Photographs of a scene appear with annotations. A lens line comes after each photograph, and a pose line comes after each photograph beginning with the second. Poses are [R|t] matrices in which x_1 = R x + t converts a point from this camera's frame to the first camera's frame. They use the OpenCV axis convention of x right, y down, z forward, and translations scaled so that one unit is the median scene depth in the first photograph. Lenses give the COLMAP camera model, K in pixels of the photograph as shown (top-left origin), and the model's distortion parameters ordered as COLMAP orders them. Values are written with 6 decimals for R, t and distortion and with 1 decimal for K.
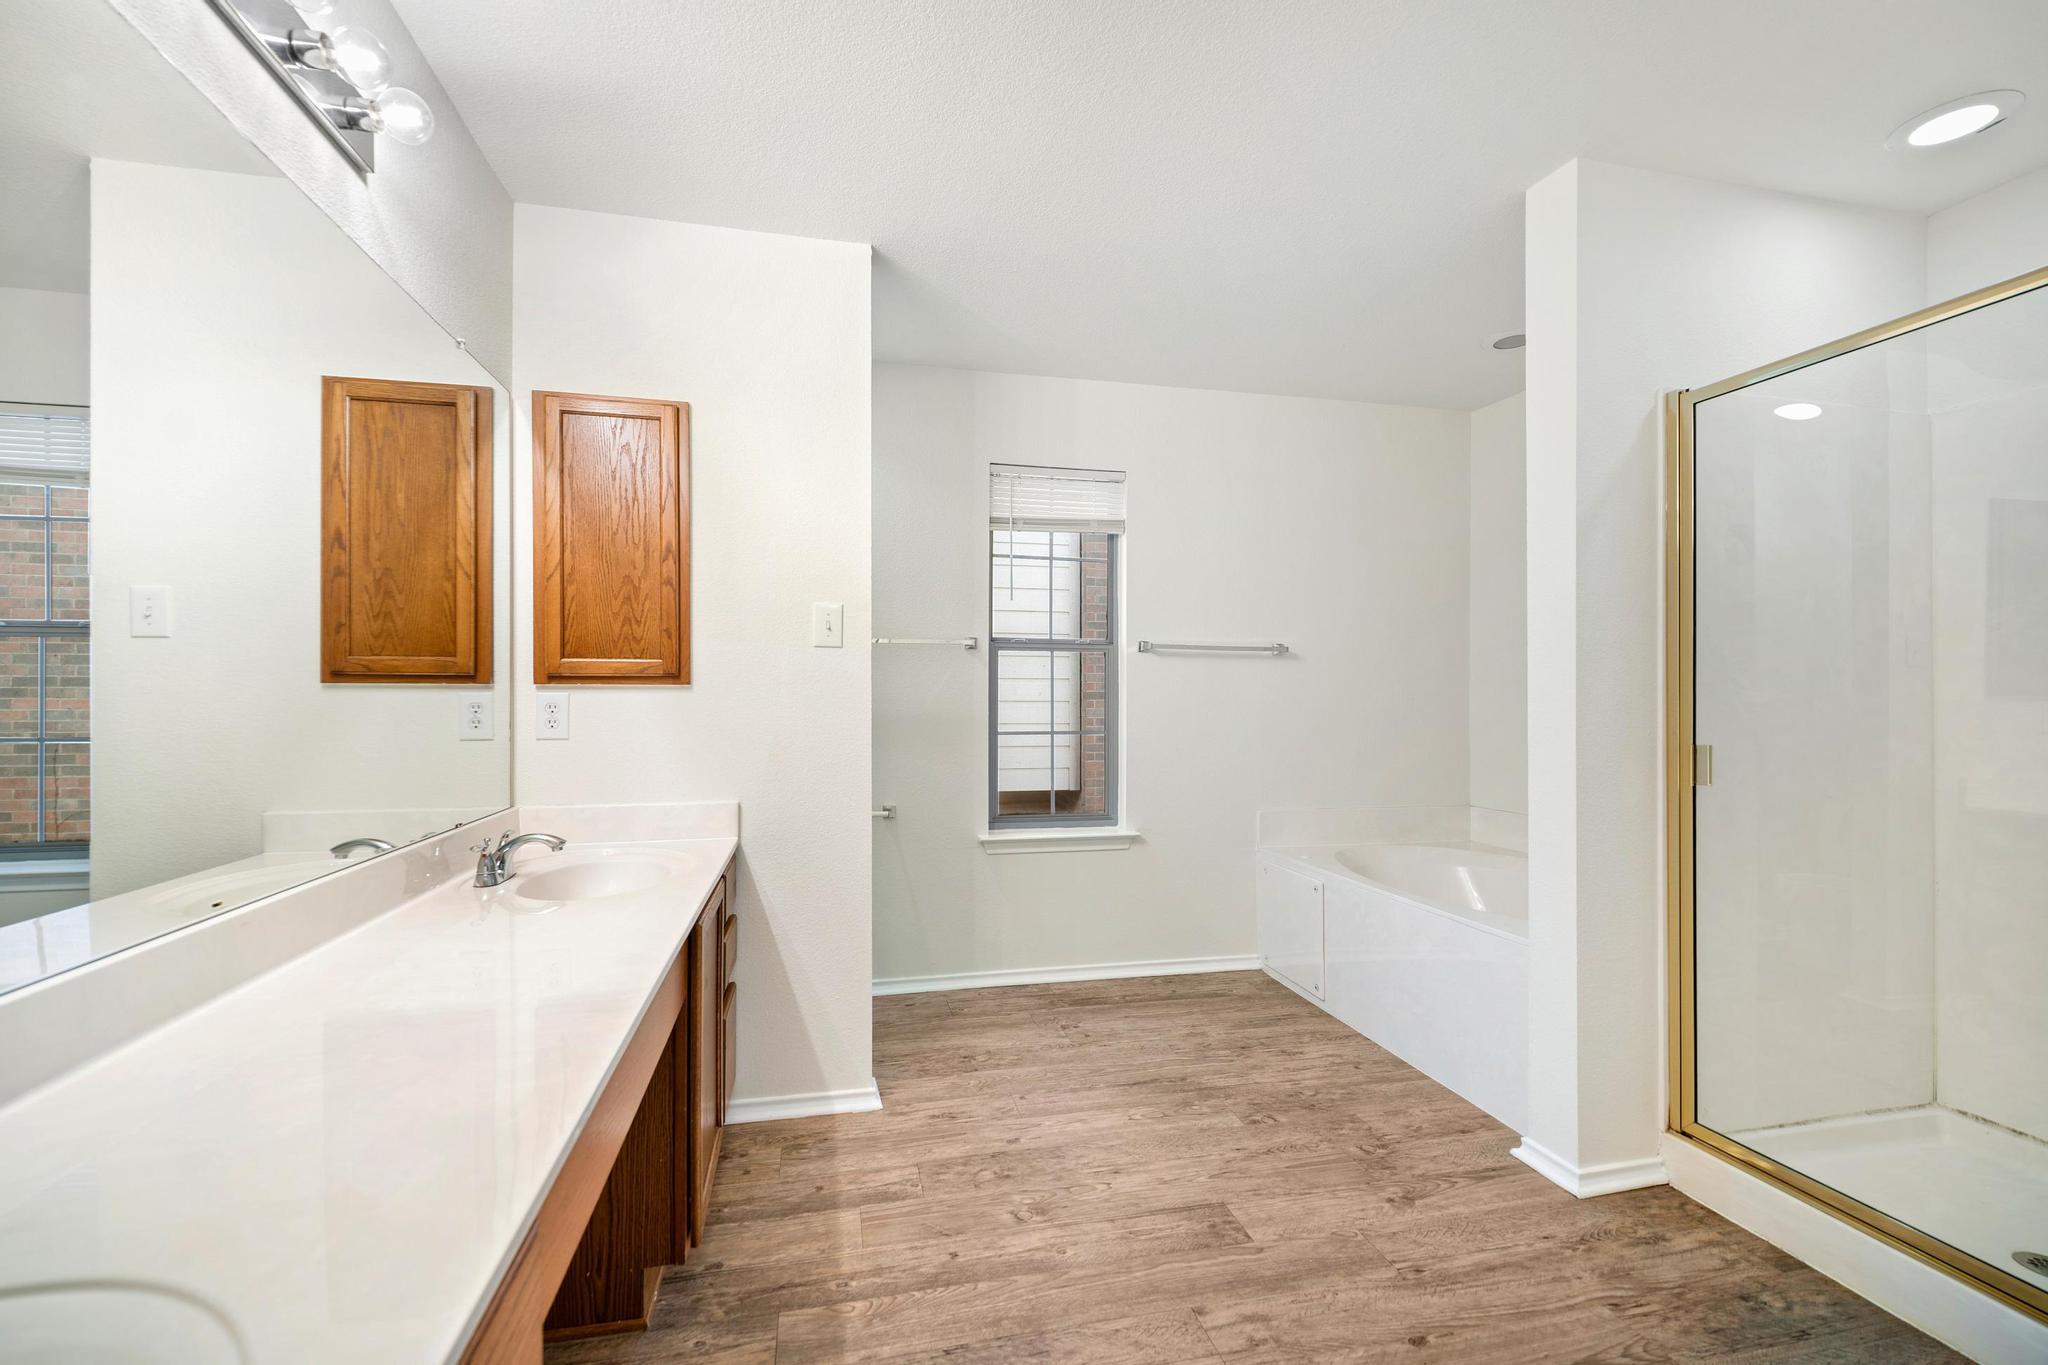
lens RADIAL K [[849.2, 0, 1010.9], [0, 849.2, 691.3], [0, 0, 1]] dist [0.009731, -0.001715]
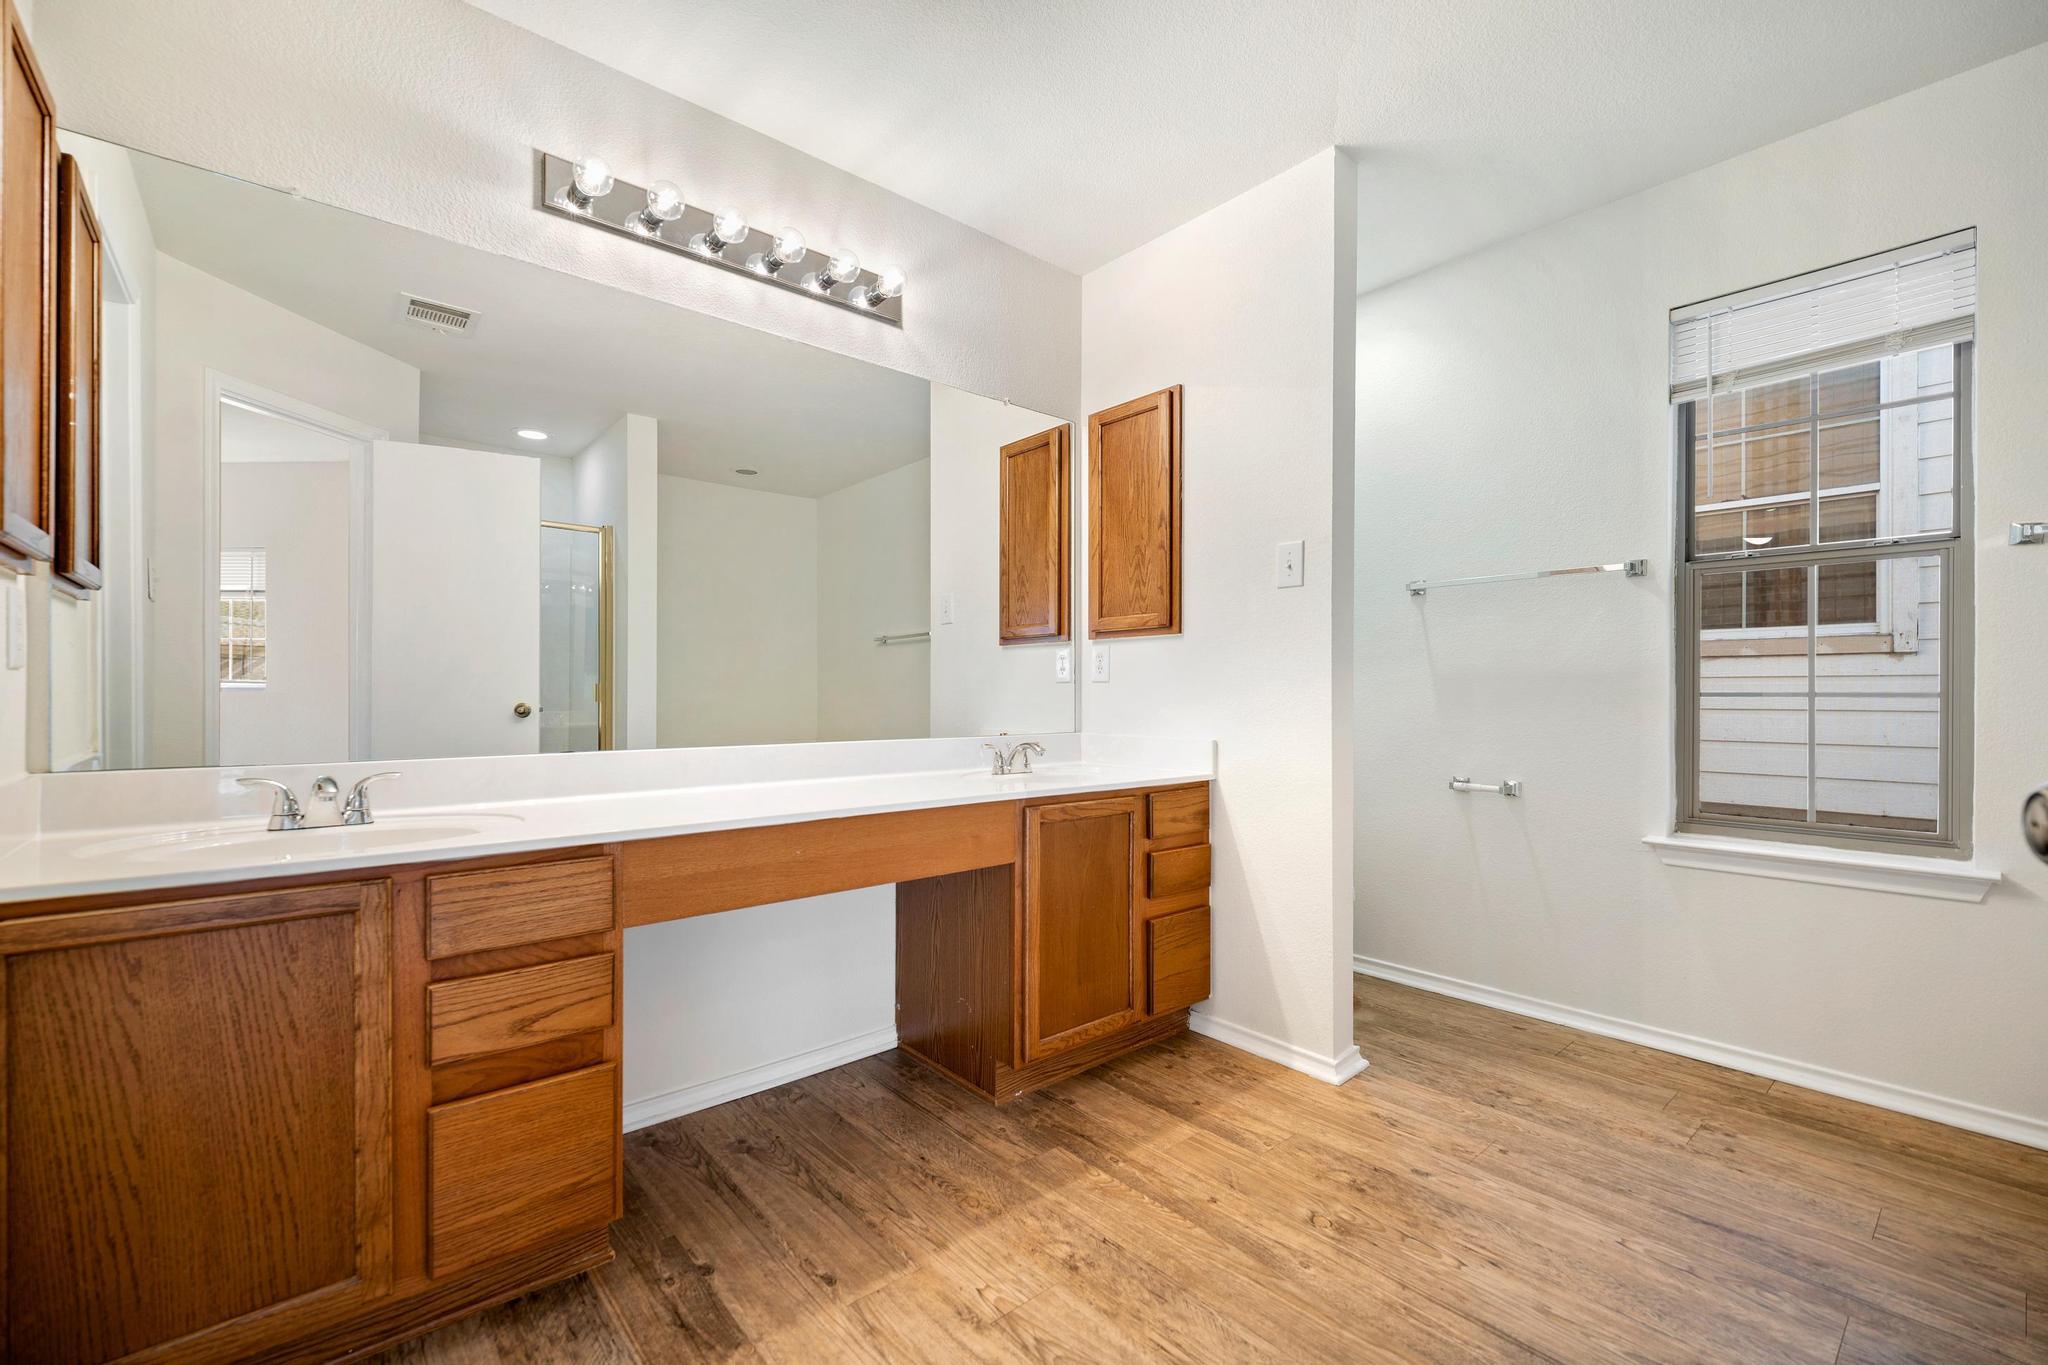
lens RADIAL K [[849.2, 0, 1014.1], [0, 849.2, 690.3], [0, 0, 1]] dist [0.009731, -0.001715]
pose [[0.475951, -0.009842, -0.879417, 0.523729], [0.000374, 0.999940, -0.010988, 0.082385], [0.879472, 0.004900, 0.475926, 0.276082]]
